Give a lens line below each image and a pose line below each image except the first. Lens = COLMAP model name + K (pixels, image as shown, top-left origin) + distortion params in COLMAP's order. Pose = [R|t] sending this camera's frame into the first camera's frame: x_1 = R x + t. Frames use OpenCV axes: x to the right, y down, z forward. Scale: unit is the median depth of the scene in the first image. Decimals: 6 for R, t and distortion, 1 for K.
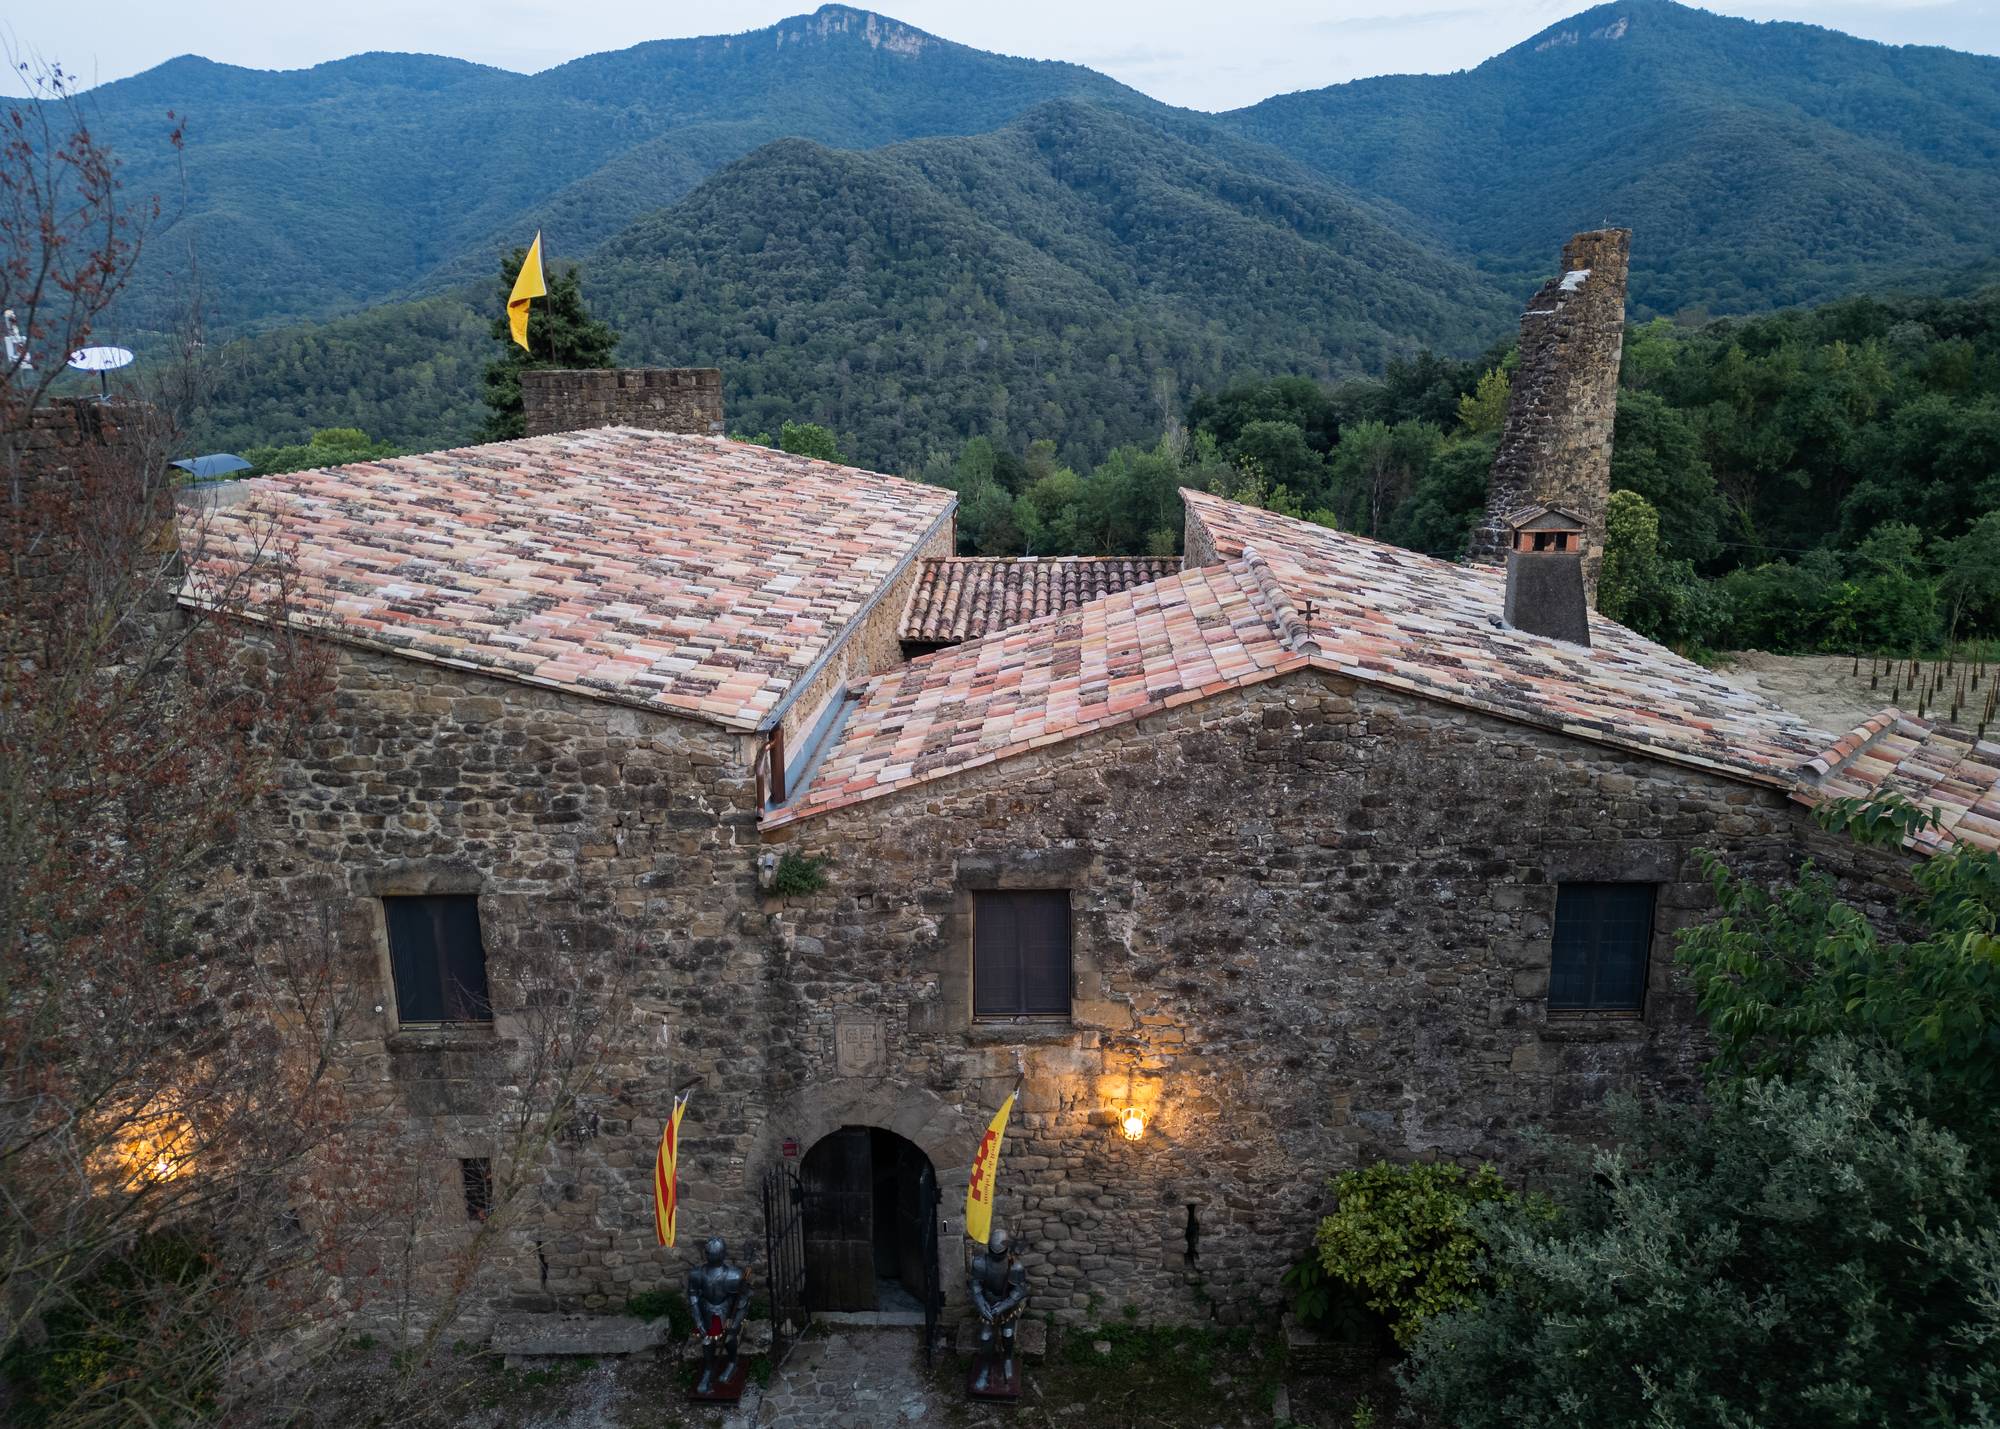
lens RADIAL K [[1402.1, 0, 1001.5], [0, 1402.1, 707.4], [0, 0, 1]] dist [0.072354, -0.065218]
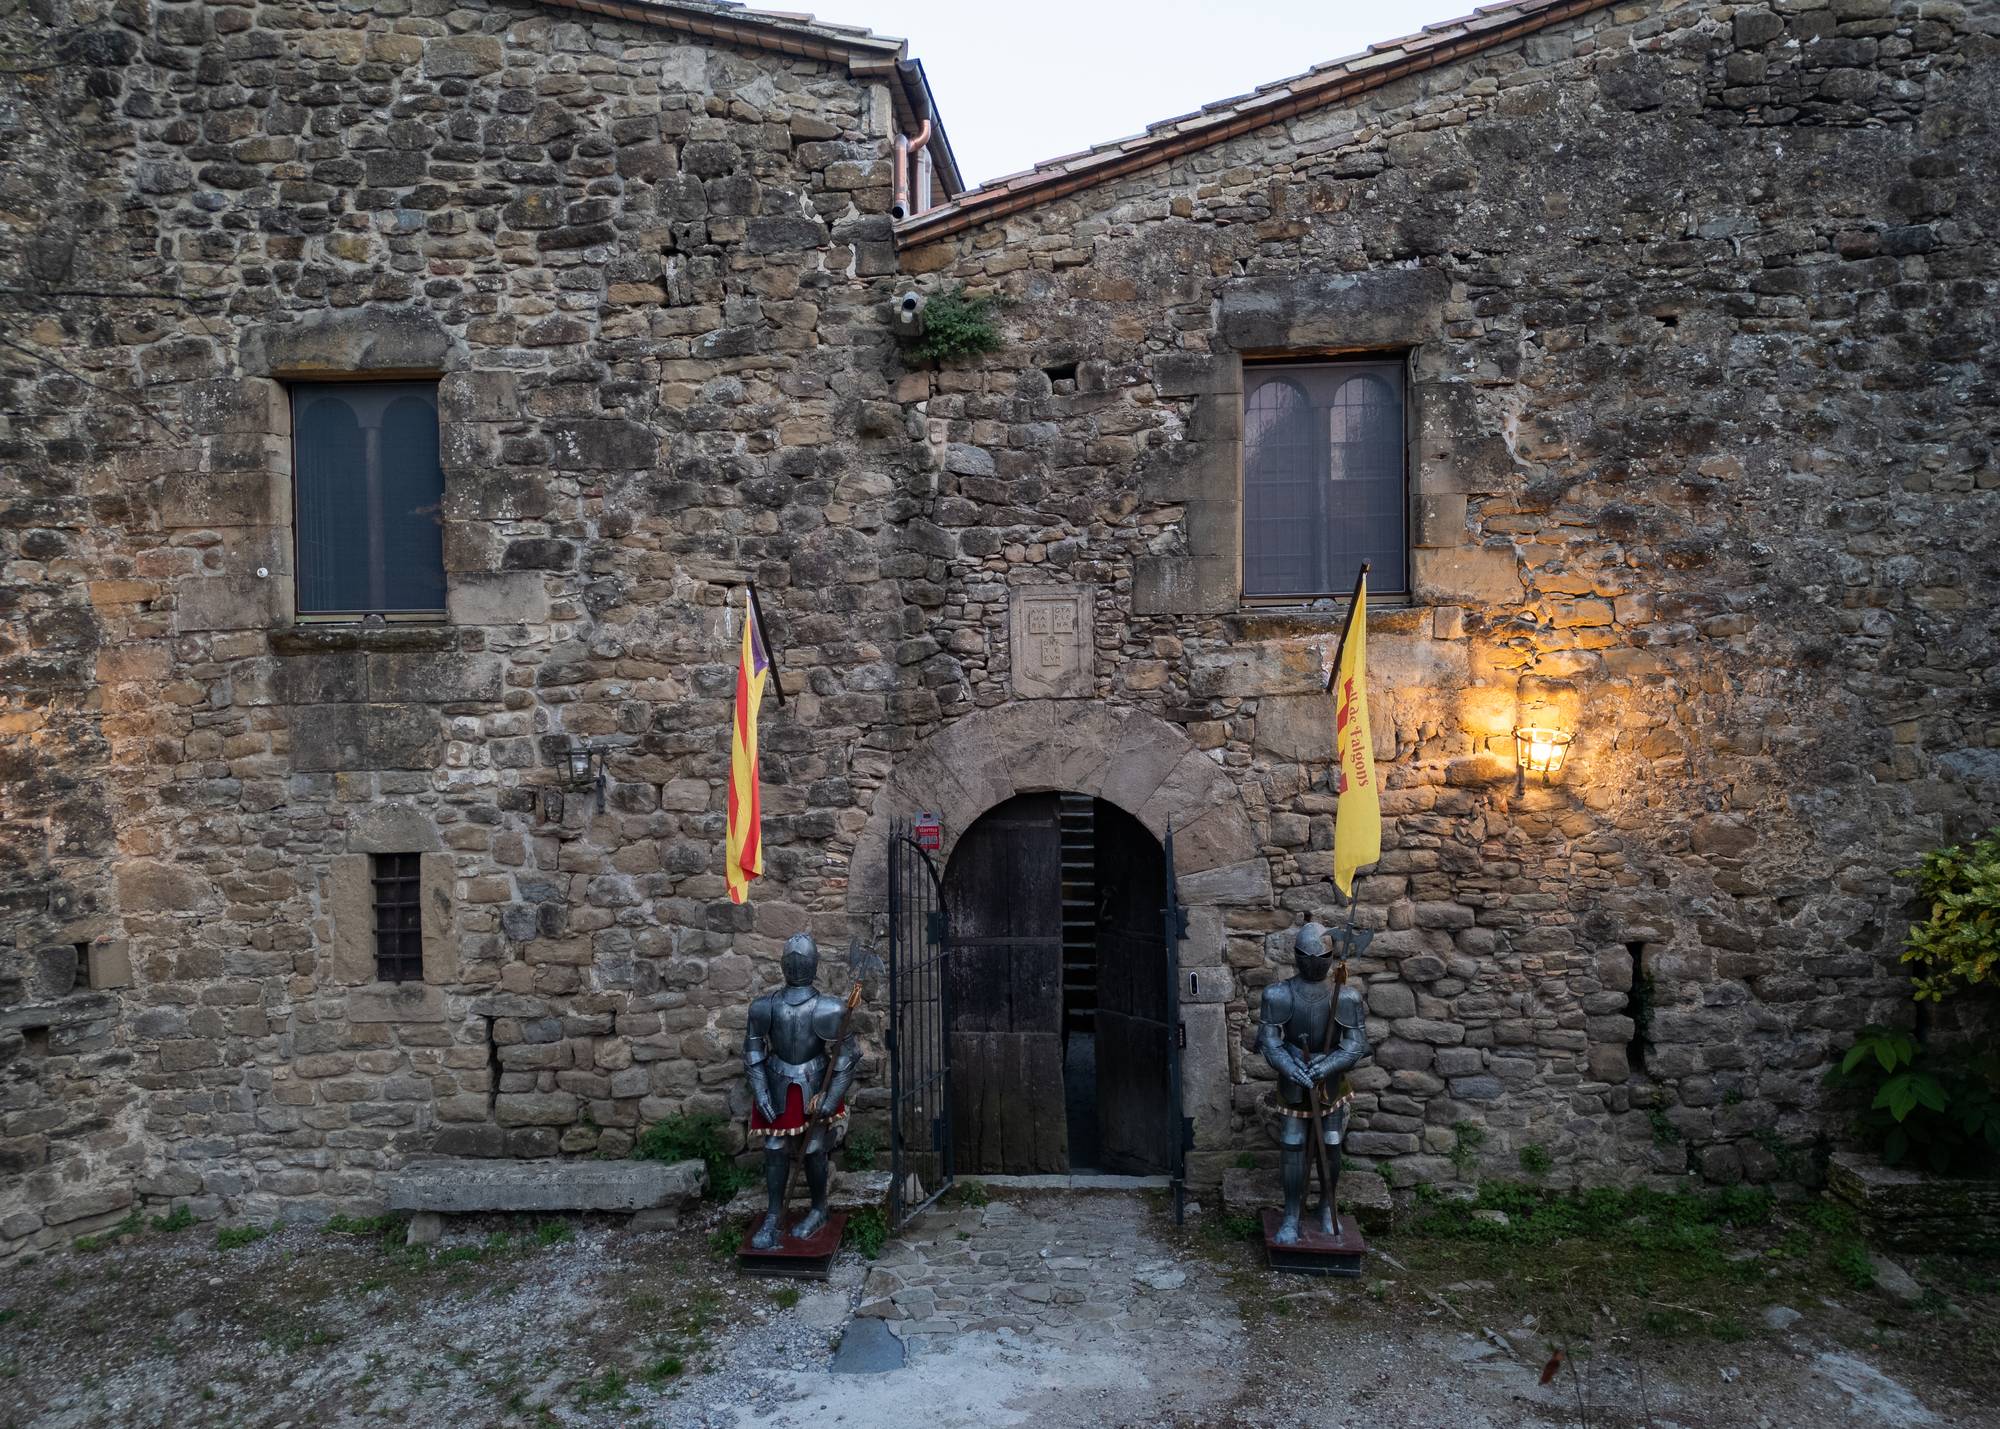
lens RADIAL K [[1402.1, 0, 999.6], [0, 1402.1, 706.3], [0, 0, 1]] dist [0.072354, -0.065218]
pose [[0.999292, -0.002242, -0.037558, -0.096960], [-0.007282, 0.967825, -0.251520, 0.403479], [0.036913, 0.251616, 0.967123, 0.421922]]
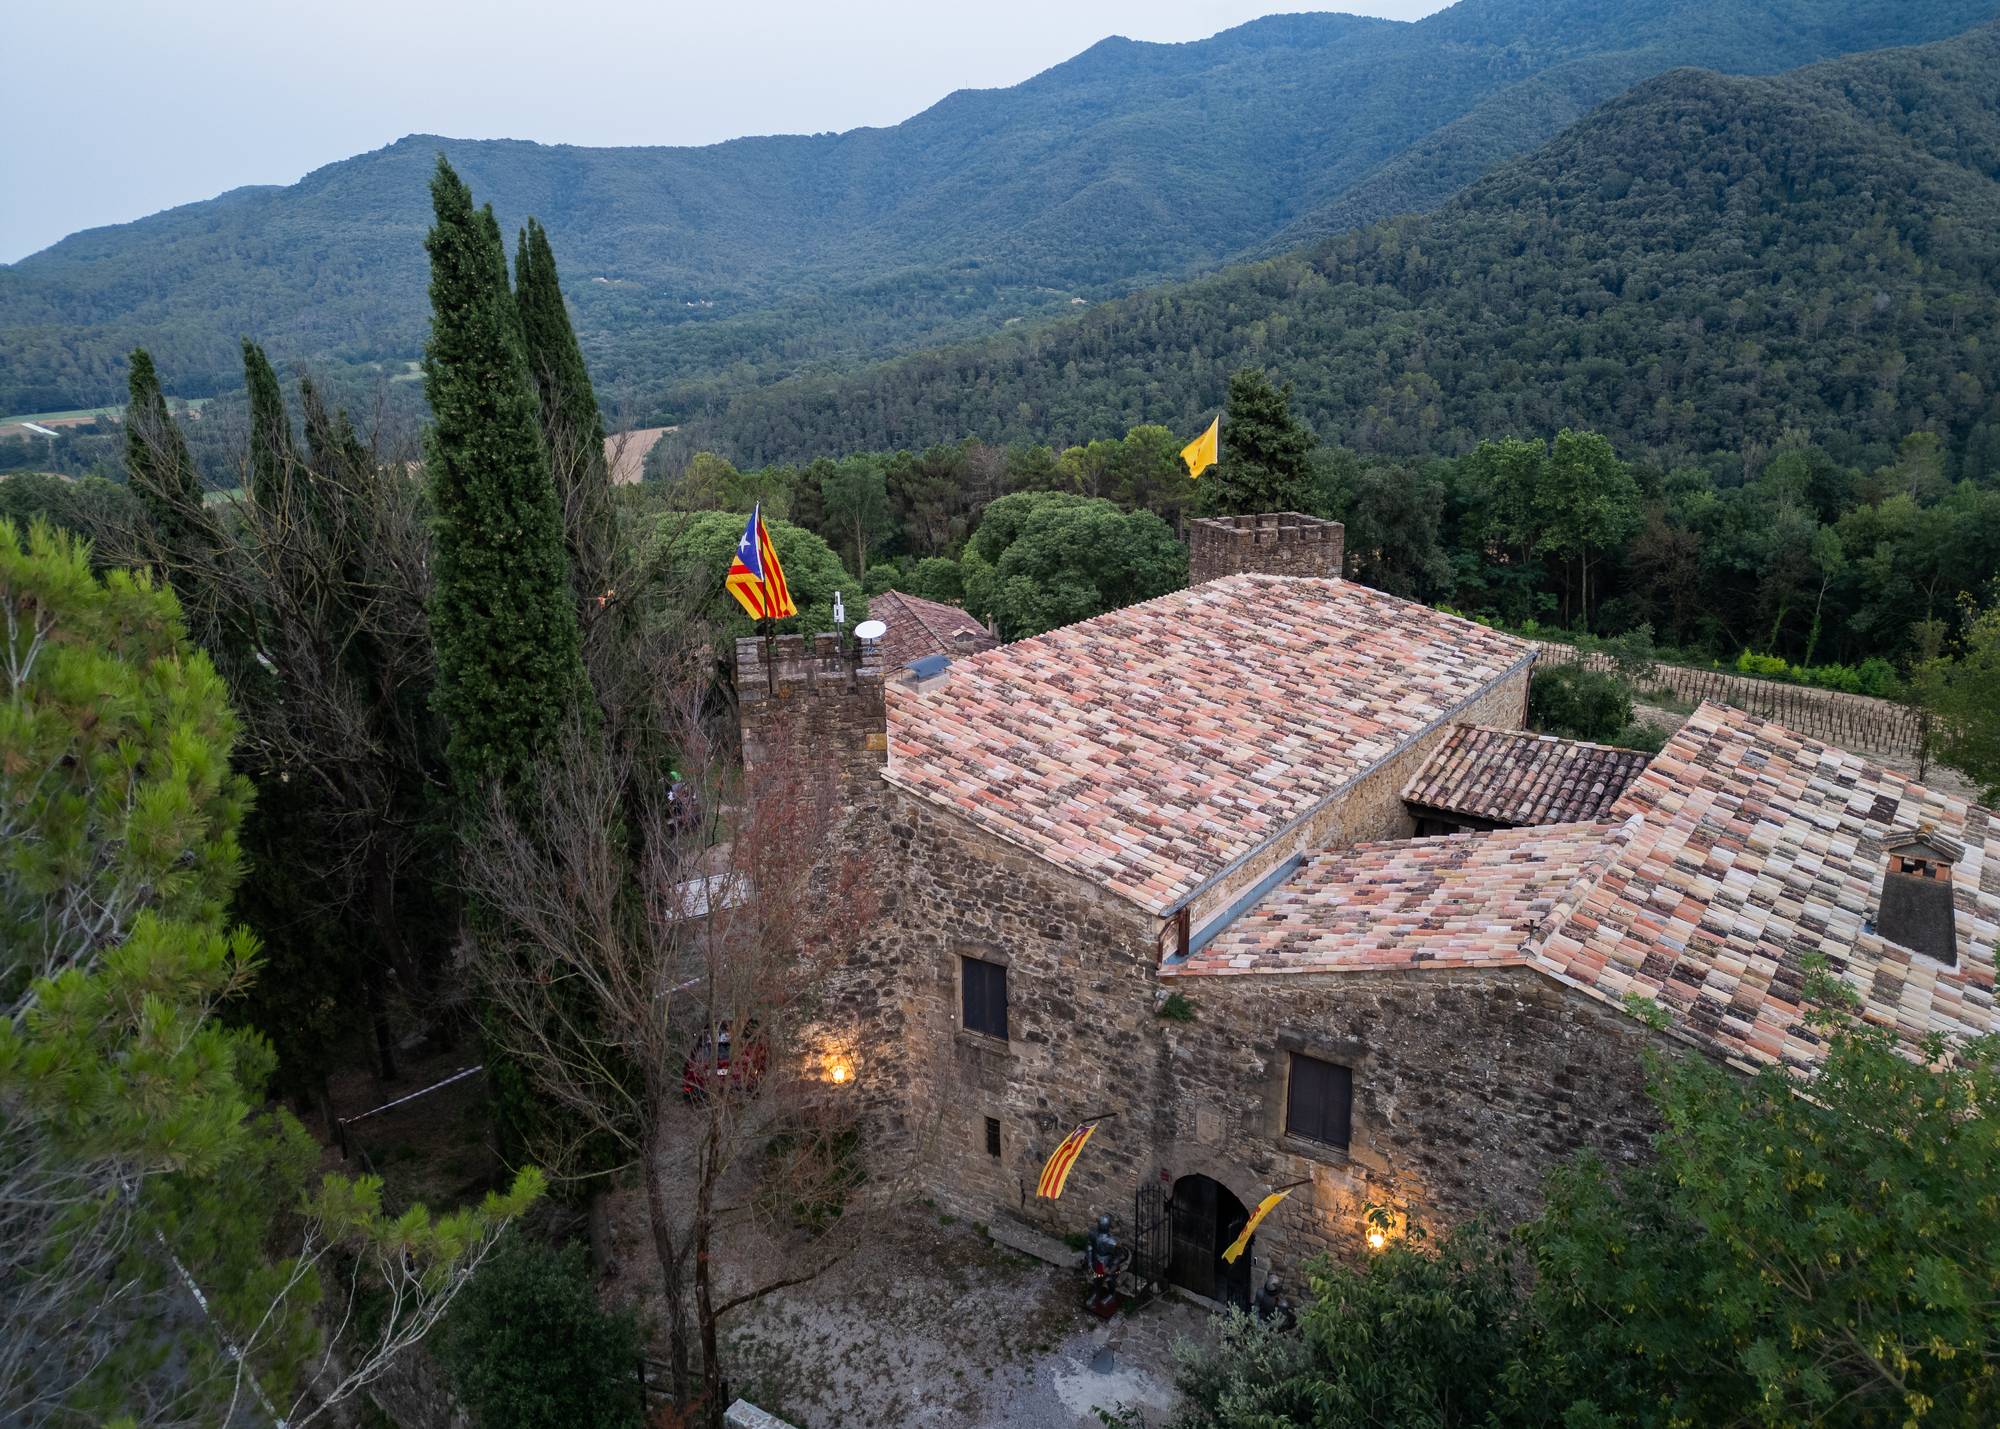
lens RADIAL K [[1402.1, 0, 1001.3], [0, 1402.1, 705.3], [0, 0, 1]] dist [0.072354, -0.065218]
pose [[0.849580, 0.152451, -0.504947, 0.394409], [-0.135962, 0.988265, 0.069613, -0.273941], [0.509635, 0.009512, 0.860338, -0.413911]]
